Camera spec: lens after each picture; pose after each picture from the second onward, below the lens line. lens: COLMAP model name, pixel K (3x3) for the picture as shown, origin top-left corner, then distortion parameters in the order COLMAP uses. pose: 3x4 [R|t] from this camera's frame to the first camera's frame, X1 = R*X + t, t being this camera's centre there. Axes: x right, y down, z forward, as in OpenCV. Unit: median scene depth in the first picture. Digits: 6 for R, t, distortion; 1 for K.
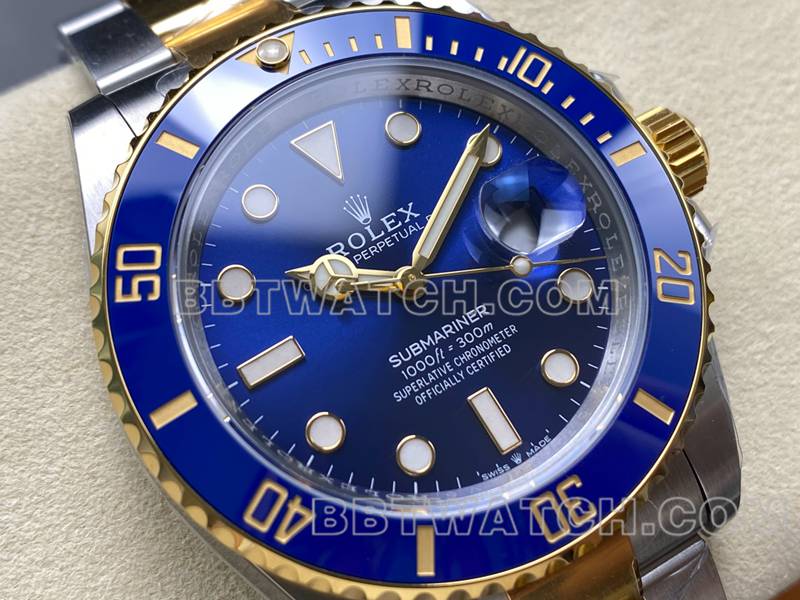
lens RADIAL K [[1204.1, 0, 400.0], [0, 1204.1, 300.0], [0, 0, 1]] dist [0.192282, -0.081305]
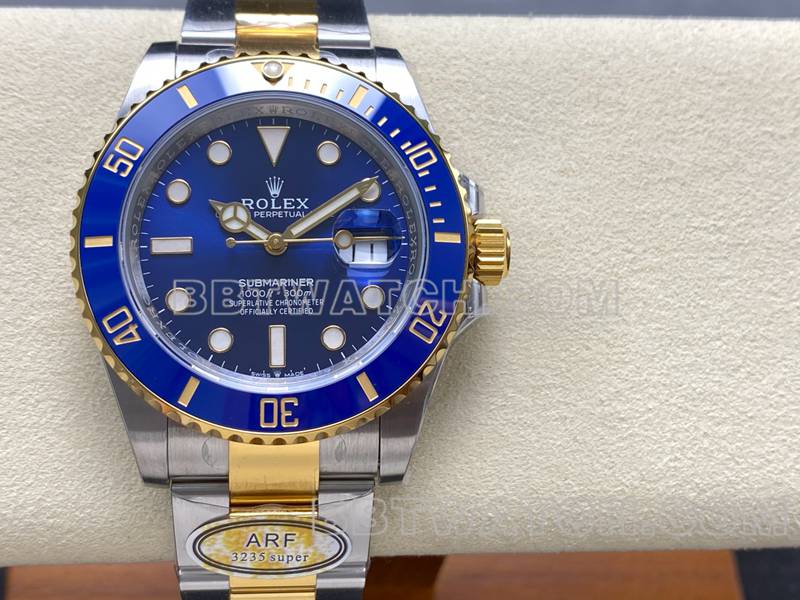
lens RADIAL K [[1204.1, 0, 400.0], [0, 1204.1, 300.0], [0, 0, 1]] dist [0.192282, -0.081305]
pose [[0.867502, 0.475523, -0.146008, 0.409330], [-0.469122, 0.879703, 0.077771, -0.146604], [0.165426, 0.001030, 0.986222, -0.507509]]
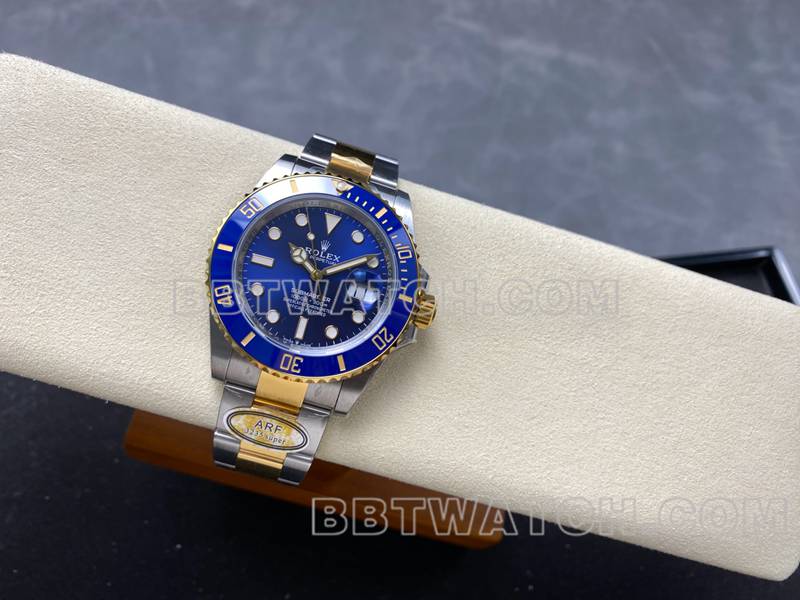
lens RADIAL K [[578.1, 0, 398.9], [0, 578.1, 310.7], [0, 0, 1]] dist [0.036386, 0.000042]
pose [[0.700510, 0.704030, -0.116738, 0.371073], [-0.702220, 0.709163, 0.063045, -0.180931], [0.127172, 0.037812, 0.991160, -0.353669]]
